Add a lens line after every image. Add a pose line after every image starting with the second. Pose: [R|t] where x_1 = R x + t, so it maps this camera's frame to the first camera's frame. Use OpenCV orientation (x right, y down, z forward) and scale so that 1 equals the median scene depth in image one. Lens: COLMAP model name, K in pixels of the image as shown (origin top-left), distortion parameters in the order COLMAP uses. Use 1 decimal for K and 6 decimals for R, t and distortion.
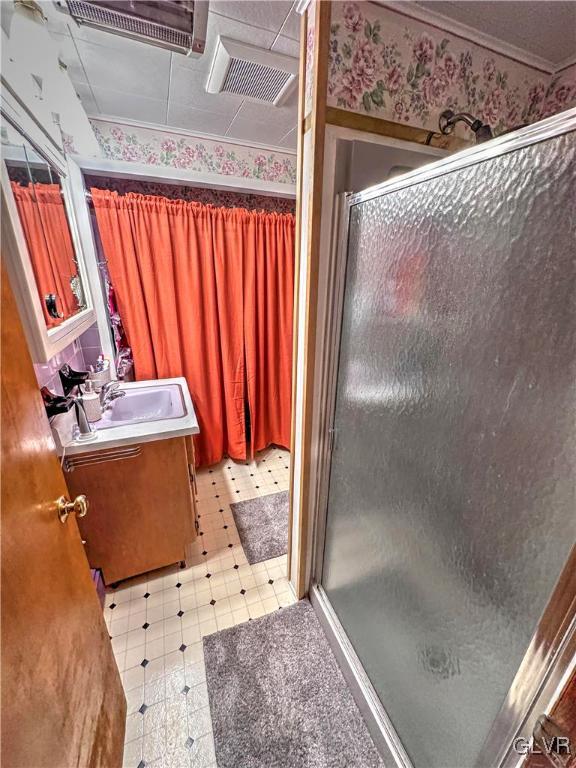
lens RADIAL K [[306.7, 0, 289.8], [0, 306.7, 385.8], [0, 0, 1]] dist [-0.003436, 0.001070]
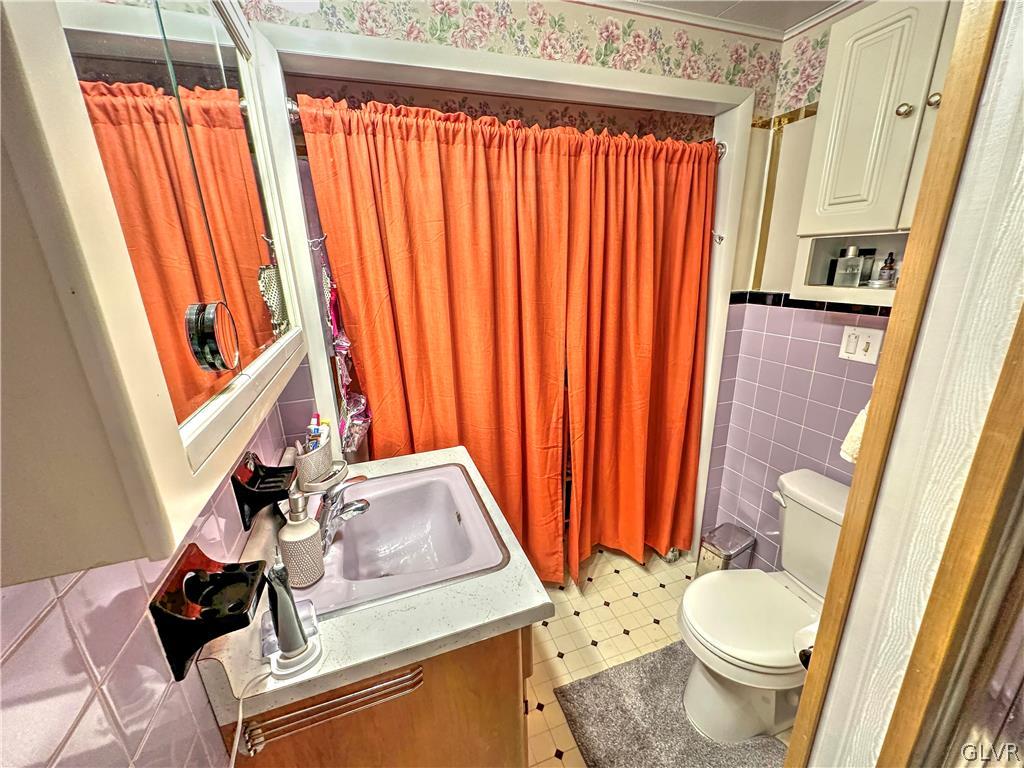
lens RADIAL K [[409.0, 0, 512.9], [0, 409.0, 384.6], [0, 0, 1]] dist [-0.003436, 0.001070]
pose [[0.997329, -0.035719, -0.063715, -0.236713], [0.031892, 0.997682, -0.060105, -0.099994], [0.065715, 0.057912, 0.996157, 0.332113]]
